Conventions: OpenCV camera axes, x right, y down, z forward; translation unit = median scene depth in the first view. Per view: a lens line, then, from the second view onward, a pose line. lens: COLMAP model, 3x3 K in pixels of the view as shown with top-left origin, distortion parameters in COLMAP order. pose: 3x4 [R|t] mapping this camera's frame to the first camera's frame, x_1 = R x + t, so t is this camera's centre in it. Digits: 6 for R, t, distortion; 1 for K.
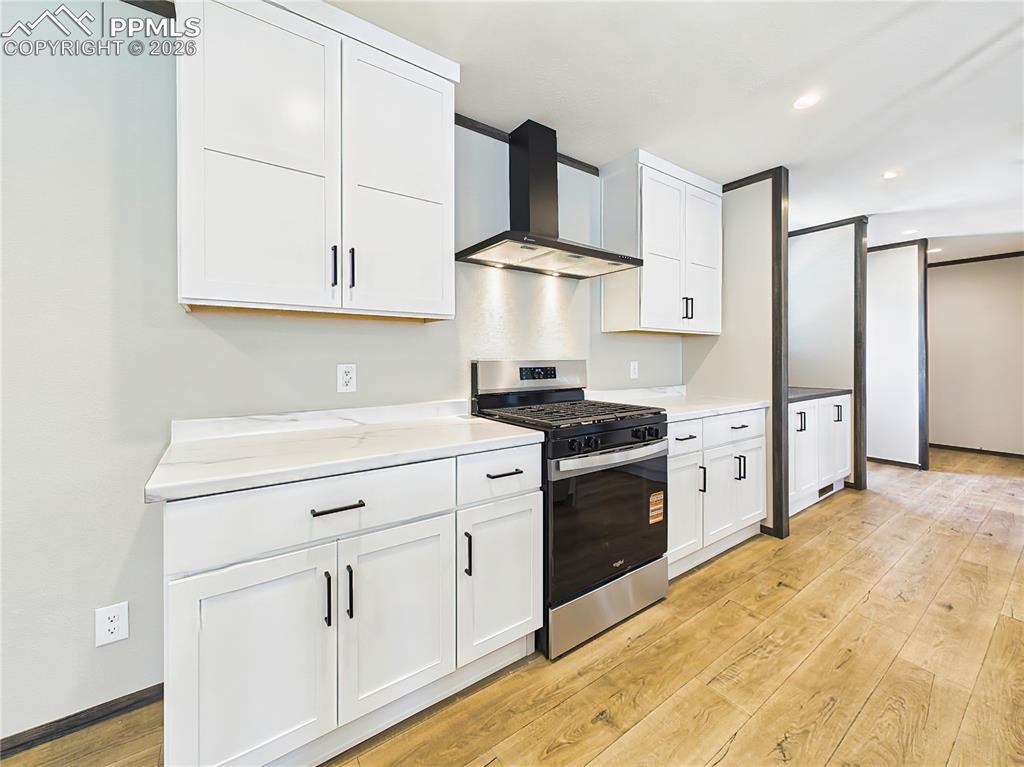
lens RADIAL K [[411.0, 0, 511.9], [0, 411.0, 359.8], [0, 0, 1]] dist [0.003705, -0.001017]
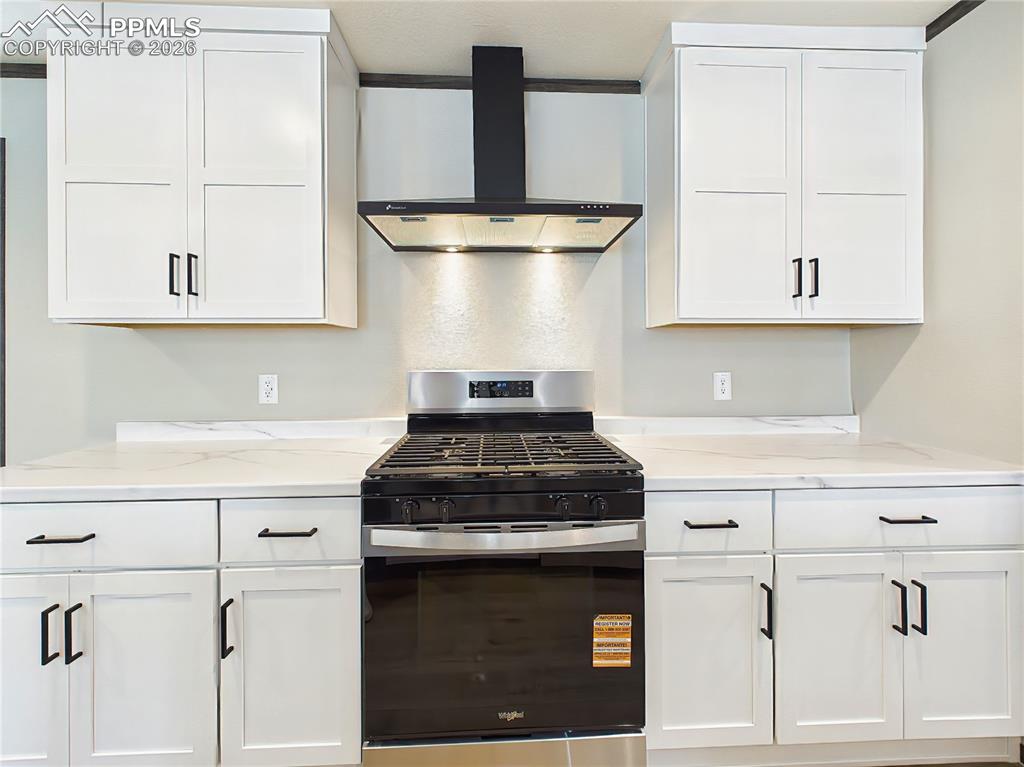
lens RADIAL K [[411.0, 0, 504.7], [0, 411.0, 356.9], [0, 0, 1]] dist [0.003705, -0.001017]
pose [[0.839343, -0.002251, -0.543597, 0.511211], [-0.001107, 0.999982, -0.005849, -0.022461], [0.543600, 0.005511, 0.839326, 0.429678]]
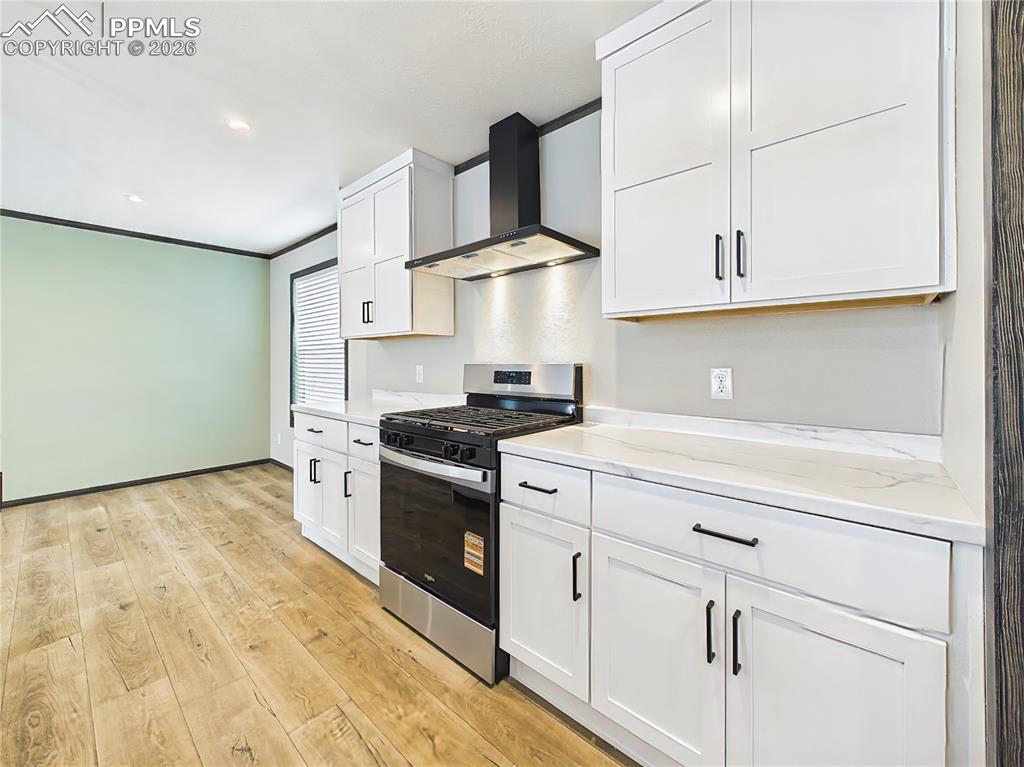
lens RADIAL K [[411.0, 0, 508.5], [0, 411.0, 361.3], [0, 0, 1]] dist [0.003705, -0.001017]
pose [[0.221845, 0.000036, -0.975082, 1.089135], [-0.004122, 0.999991, -0.000901, -0.004402], [0.975073, 0.004219, 0.221843, 0.856995]]
